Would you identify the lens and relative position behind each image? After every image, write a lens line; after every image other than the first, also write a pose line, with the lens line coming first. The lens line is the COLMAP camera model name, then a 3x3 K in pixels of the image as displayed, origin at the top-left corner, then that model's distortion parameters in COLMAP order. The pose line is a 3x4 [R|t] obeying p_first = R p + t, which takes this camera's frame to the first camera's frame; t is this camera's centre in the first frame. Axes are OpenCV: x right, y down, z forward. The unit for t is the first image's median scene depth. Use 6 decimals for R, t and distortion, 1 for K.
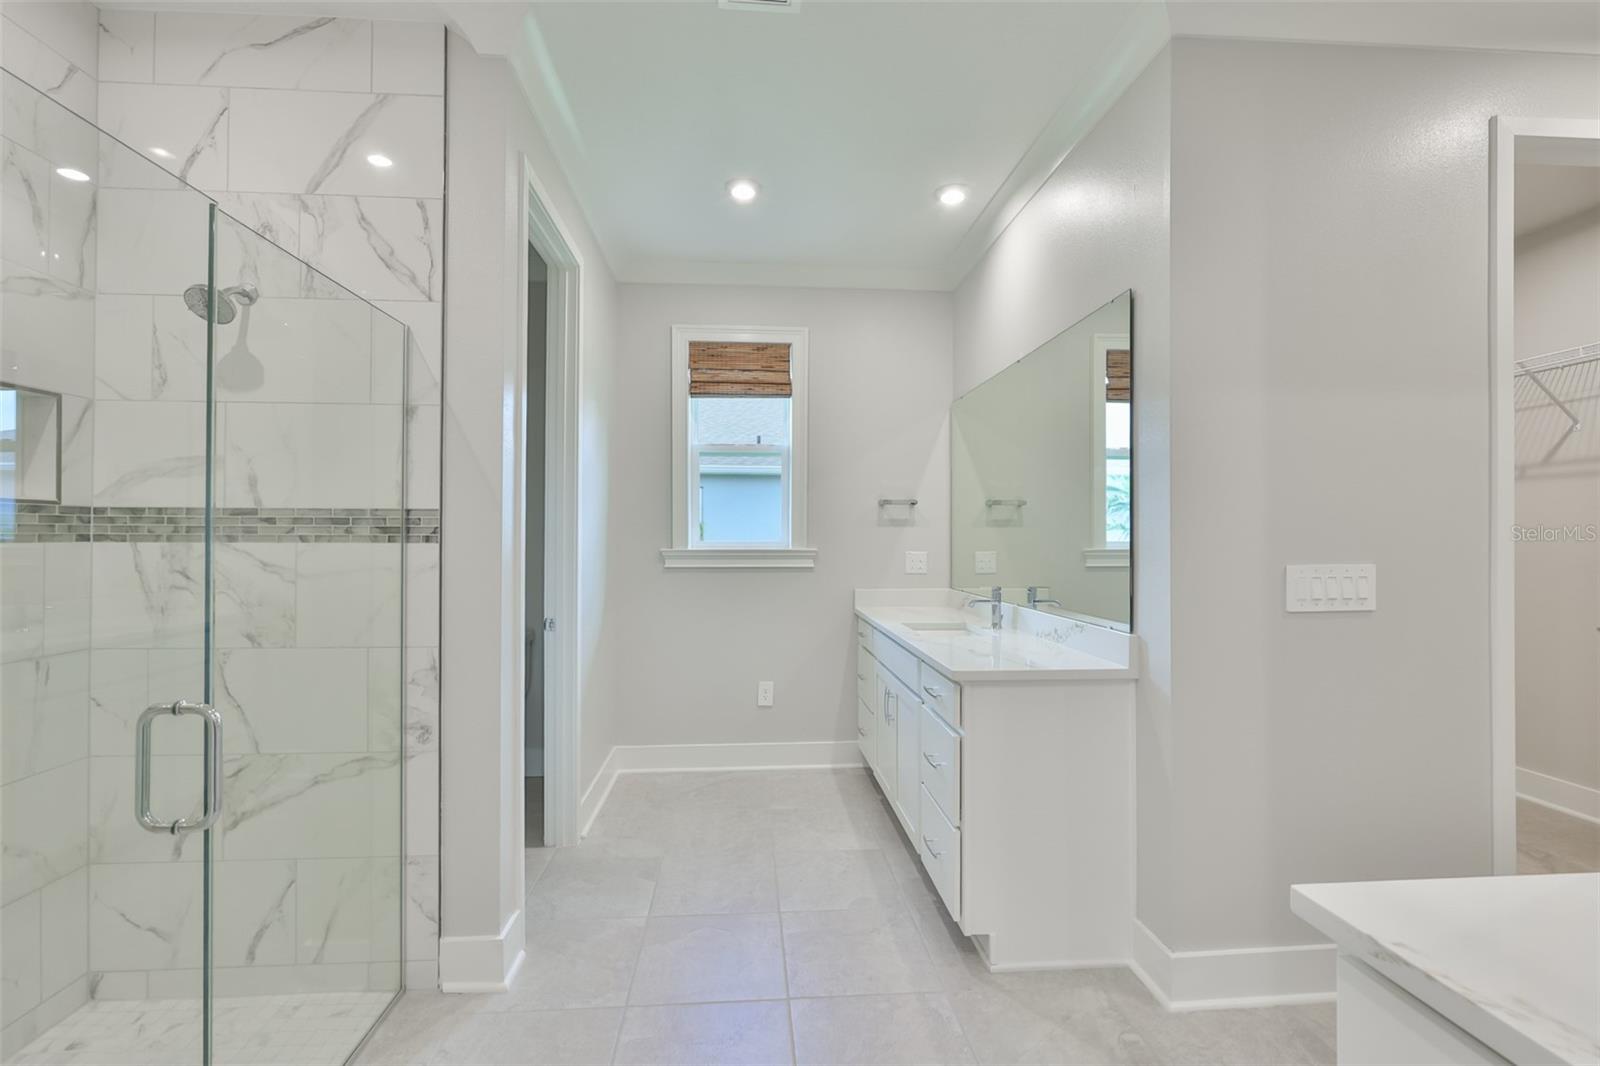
lens RADIAL K [[688.3, 0, 792.4], [0, 688.3, 537.4], [0, 0, 1]] dist [-0.001853, 0.000560]
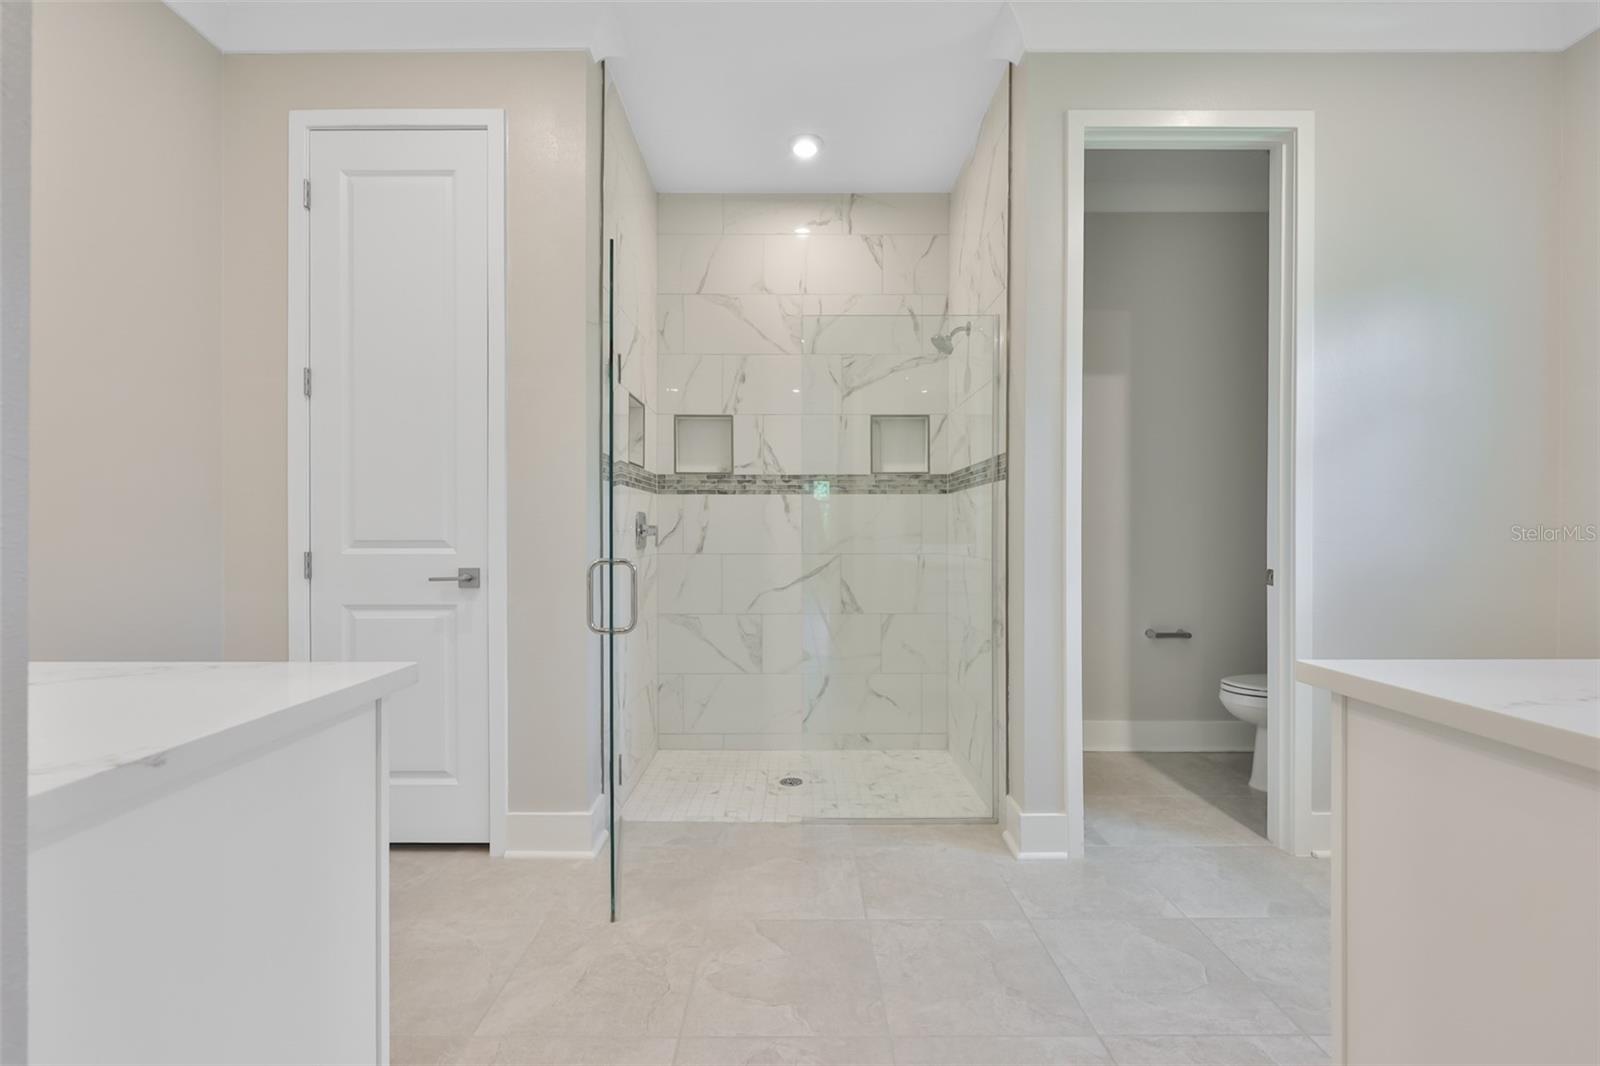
lens RADIAL K [[688.3, 0, 791.4], [0, 688.3, 531.9], [0, 0, 1]] dist [-0.001853, 0.000560]
pose [[-0.068650, 0.000869, -0.997640, 0.818996], [0.005344, 0.999986, 0.000504, 0.105322], [0.997626, -0.005297, -0.068654, 0.737109]]
